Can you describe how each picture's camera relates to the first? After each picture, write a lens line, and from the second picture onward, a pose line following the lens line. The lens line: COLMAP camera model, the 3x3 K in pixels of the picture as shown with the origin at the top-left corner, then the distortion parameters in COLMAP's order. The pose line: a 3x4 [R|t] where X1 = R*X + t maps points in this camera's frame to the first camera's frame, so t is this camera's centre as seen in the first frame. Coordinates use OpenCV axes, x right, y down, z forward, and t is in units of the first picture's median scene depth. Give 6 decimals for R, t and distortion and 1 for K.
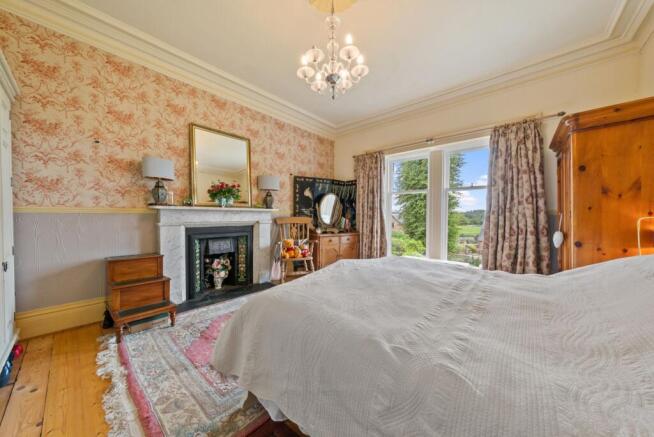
lens RADIAL K [[227.5, 0, 326.5], [0, 227.5, 217.5], [0, 0, 1]] dist [-0.001021, -0.000035]
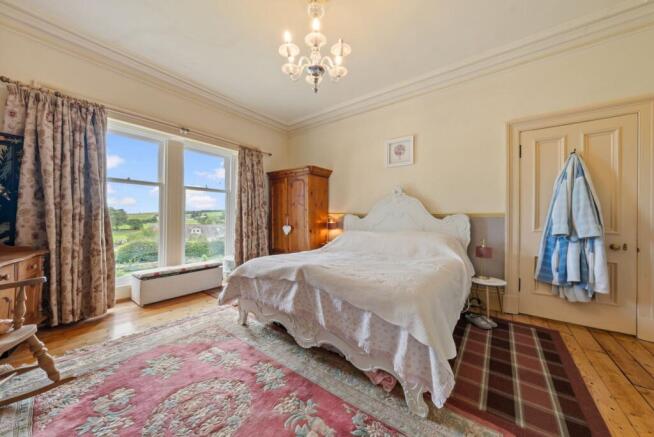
lens RADIAL K [[227.5, 0, 327.0], [0, 227.5, 219.5], [0, 0, 1]] dist [-0.001021, -0.000035]
pose [[-0.063228, -0.001943, 0.997997, -0.489603], [0.005484, 0.999982, 0.002294, 0.007750], [-0.997984, 0.005618, -0.063216, 0.553886]]
